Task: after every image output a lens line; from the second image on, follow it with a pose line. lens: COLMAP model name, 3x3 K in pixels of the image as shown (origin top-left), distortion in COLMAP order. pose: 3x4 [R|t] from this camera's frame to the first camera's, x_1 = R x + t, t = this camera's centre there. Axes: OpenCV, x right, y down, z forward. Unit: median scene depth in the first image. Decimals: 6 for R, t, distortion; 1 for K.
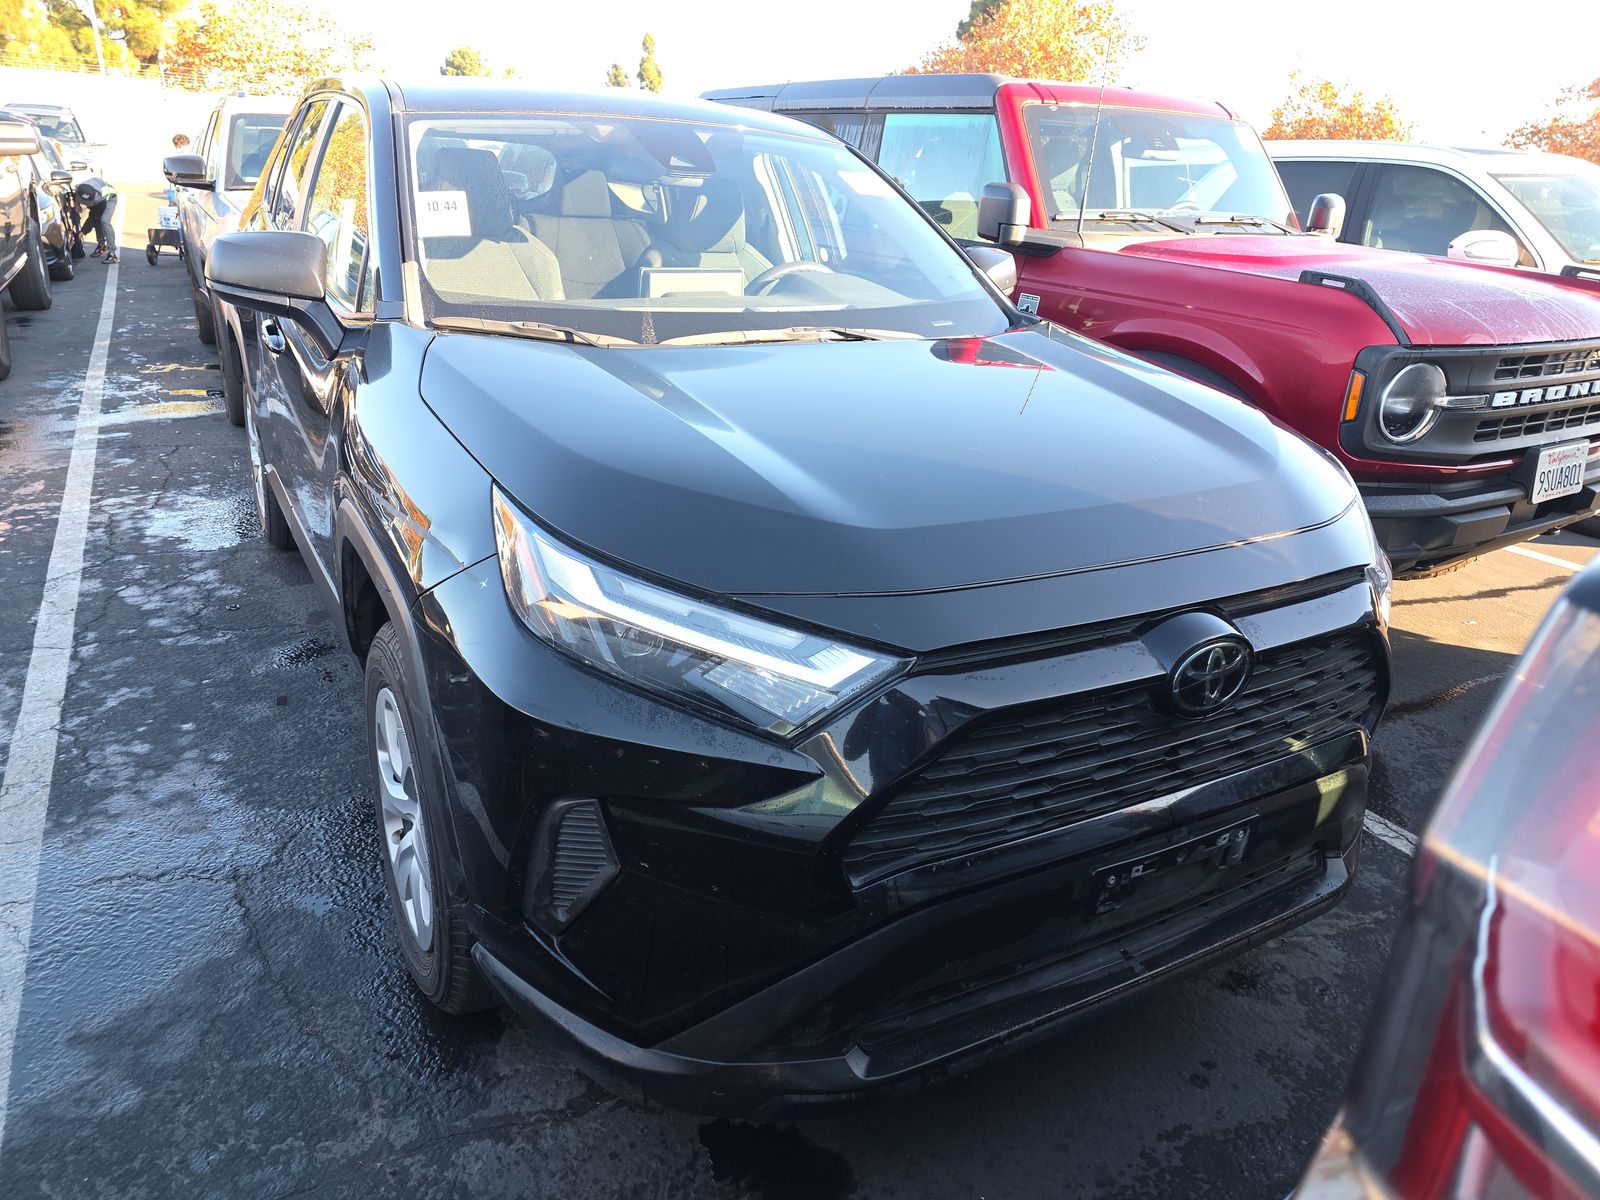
lens RADIAL K [[1053.1, 0, 839.2], [0, 1053.1, 600.1], [0, 0, 1]] dist [0.047097, -0.036730]
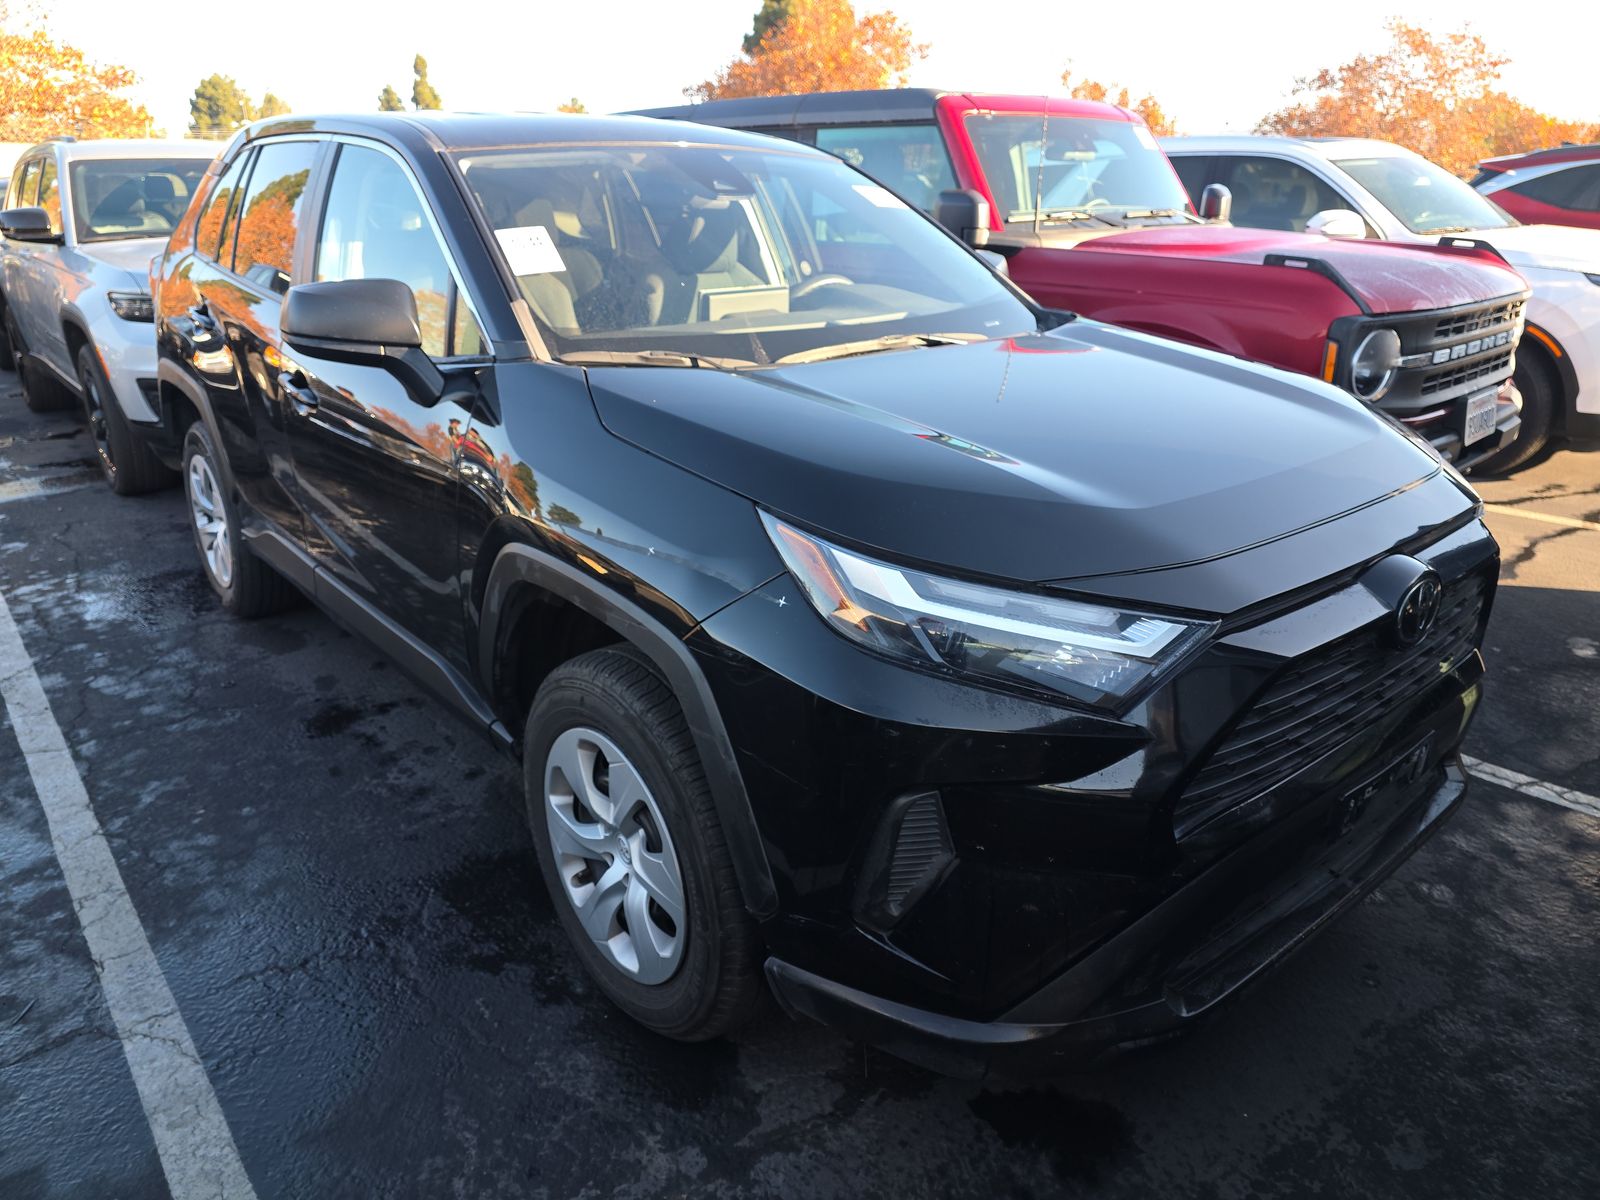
lens RADIAL K [[1053.1, 0, 839.2], [0, 1053.1, 600.1], [0, 0, 1]] dist [0.047097, -0.036730]
pose [[0.980679, -0.114204, 0.158828, -0.211402], [0.115718, 0.993282, -0.000285, -0.004803], [-0.157728, 0.018659, 0.987306, -0.010086]]
